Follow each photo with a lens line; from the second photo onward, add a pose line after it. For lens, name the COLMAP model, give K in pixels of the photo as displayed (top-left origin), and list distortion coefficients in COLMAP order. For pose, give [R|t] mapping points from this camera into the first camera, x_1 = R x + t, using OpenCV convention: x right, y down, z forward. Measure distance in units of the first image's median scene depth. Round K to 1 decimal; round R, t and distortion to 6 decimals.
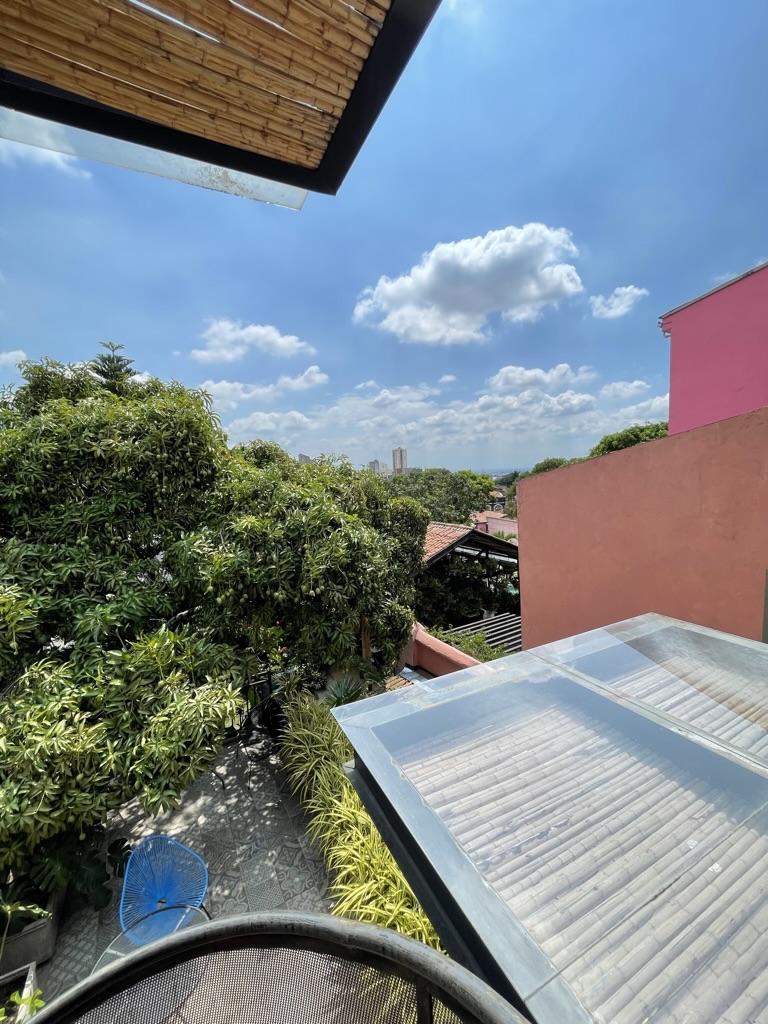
lens RADIAL K [[413.2, 0, 384.0], [0, 413.2, 512.0], [0, 0, 1]] dist [-0.001500, -0.000224]
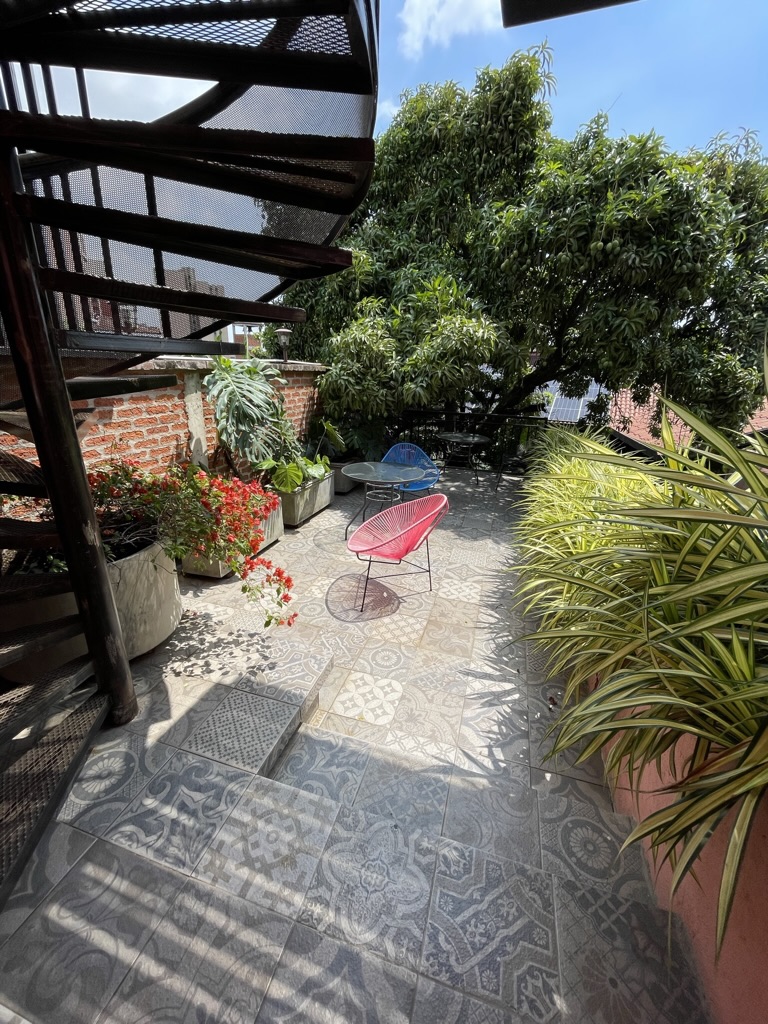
lens RADIAL K [[413.2, 0, 384.0], [0, 413.2, 512.0], [0, 0, 1]] dist [-0.001500, -0.000224]
pose [[0.696343, 0.295835, -0.653902, 0.218251], [-0.130718, 0.948135, 0.289748, 0.488528], [0.705704, -0.116287, 0.698898, 0.018762]]
